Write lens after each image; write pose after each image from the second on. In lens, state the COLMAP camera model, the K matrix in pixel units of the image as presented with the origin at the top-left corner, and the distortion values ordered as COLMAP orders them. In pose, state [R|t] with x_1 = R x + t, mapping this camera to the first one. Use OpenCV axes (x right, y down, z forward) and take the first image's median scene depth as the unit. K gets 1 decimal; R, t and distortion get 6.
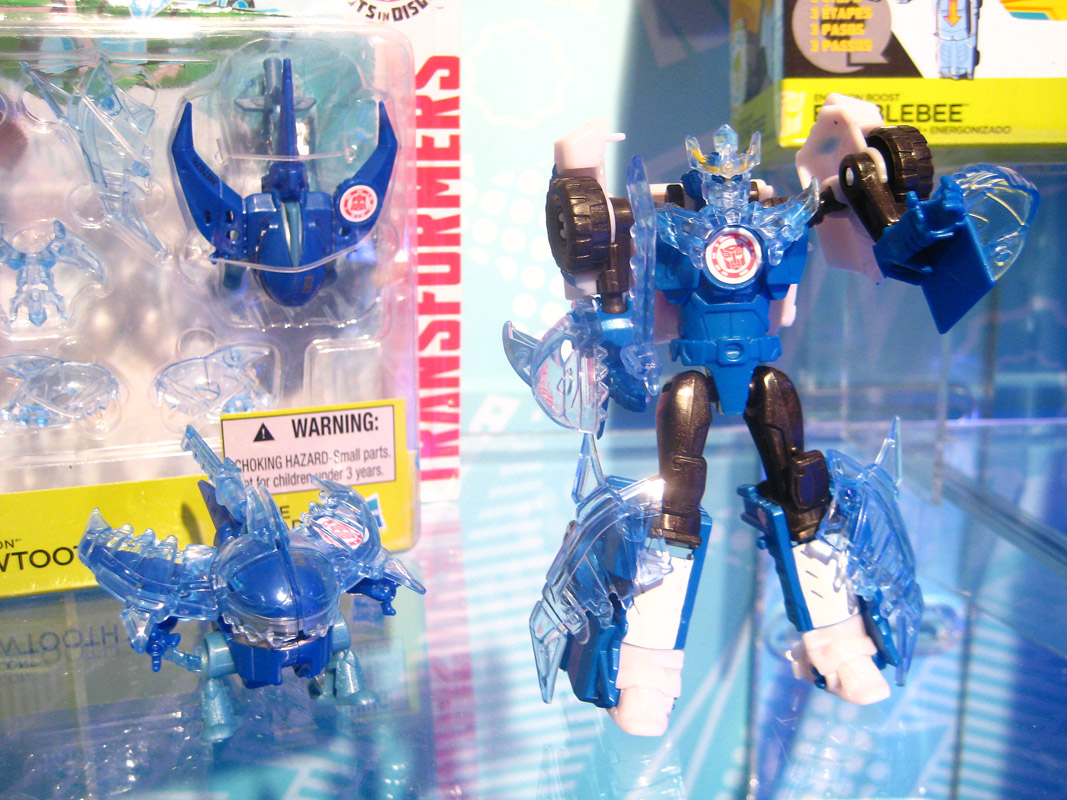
lens RADIAL K [[1172.8, 0, 533.5], [0, 1172.8, 400.0], [0, 0, 1]] dist [-0.146385, 0.185485]
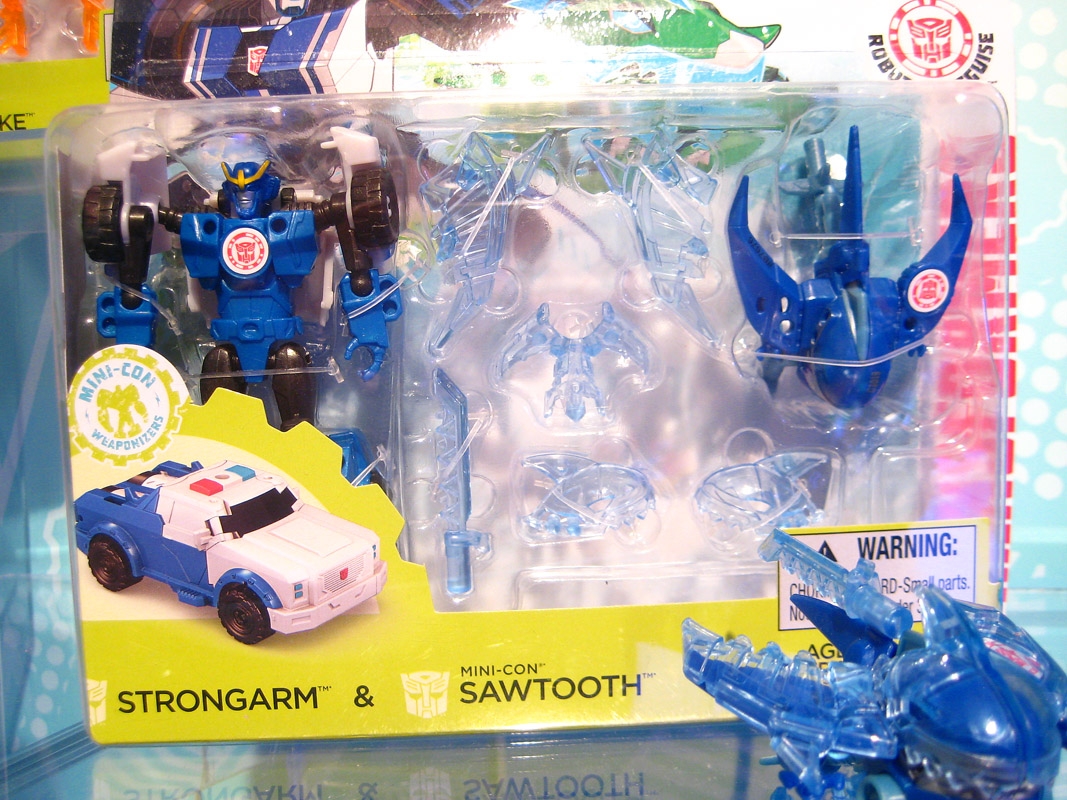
lens RADIAL K [[1172.8, 0, 533.5], [0, 1172.8, 400.0], [0, 0, 1]] dist [-0.146385, 0.185485]
pose [[0.958033, -0.004318, -0.286626, -0.189876], [-0.040898, 0.987599, -0.151576, 0.054524], [0.283726, 0.156937, 0.945976, 0.120994]]
